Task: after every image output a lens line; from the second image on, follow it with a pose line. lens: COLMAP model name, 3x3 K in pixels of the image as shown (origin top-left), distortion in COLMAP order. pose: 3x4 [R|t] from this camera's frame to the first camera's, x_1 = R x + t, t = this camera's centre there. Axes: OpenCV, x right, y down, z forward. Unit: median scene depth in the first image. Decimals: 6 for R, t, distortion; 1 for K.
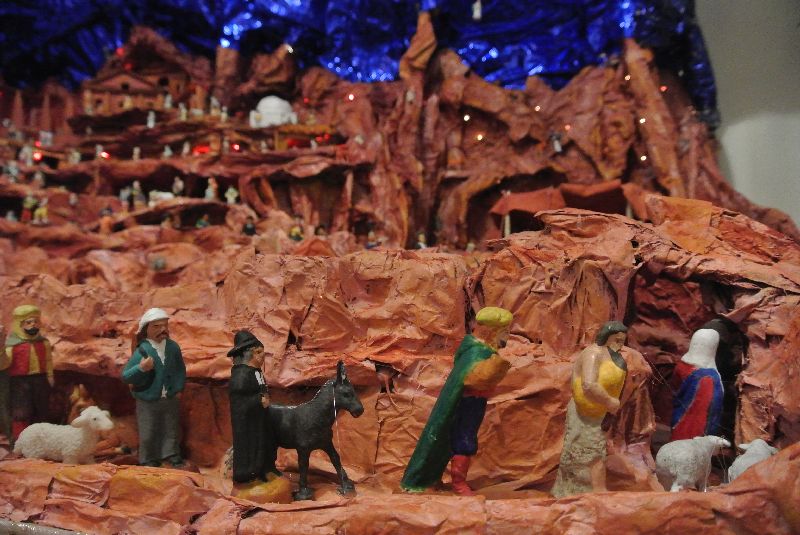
lens RADIAL K [[612.7, 0, 392.7], [0, 612.7, 274.8], [0, 0, 1]] dist [-0.093413, 0.038461]
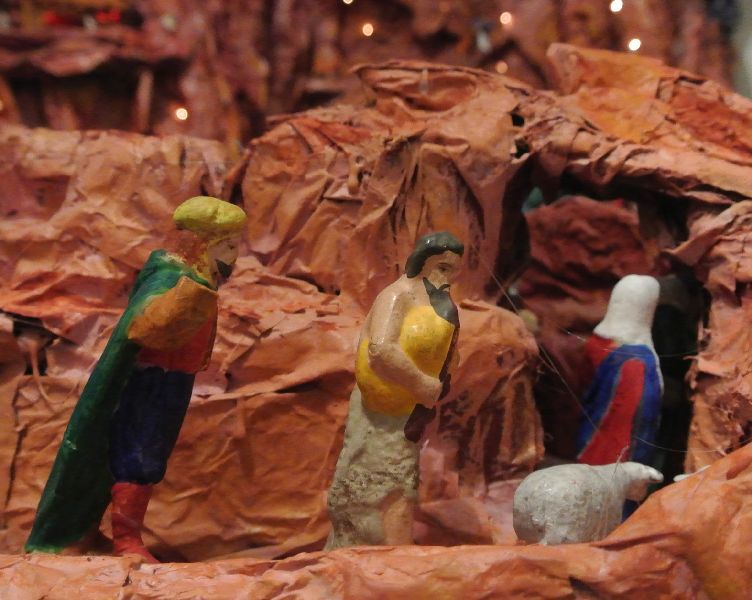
lens RADIAL K [[950.9, 0, 379.8], [0, 950.9, 280.2], [0, 0, 1]] dist [-0.093587, 0.000000]
pose [[0.992897, 0.029746, 0.115197, 0.174990], [-0.029876, 0.999553, -0.000601, 0.095079], [-0.115164, -0.002845, 0.993342, 0.152806]]
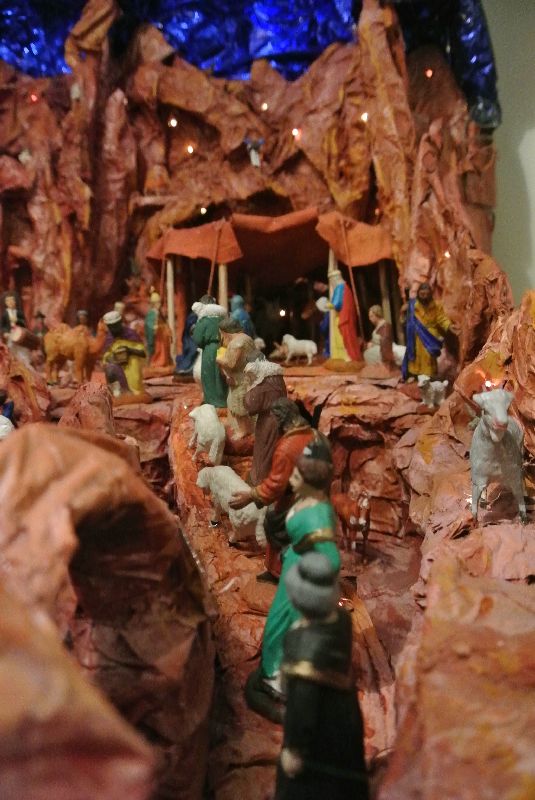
lens RADIAL K [[612.7, 0, 274.6], [0, 612.7, 414.6], [0, 0, 1]] dist [-0.093413, 0.038461]
pose [[0.999838, -0.011417, 0.013929, 0.775792], [0.008716, 0.983529, 0.180541, -0.126949], [-0.015761, -0.180390, 0.983469, 0.715051]]
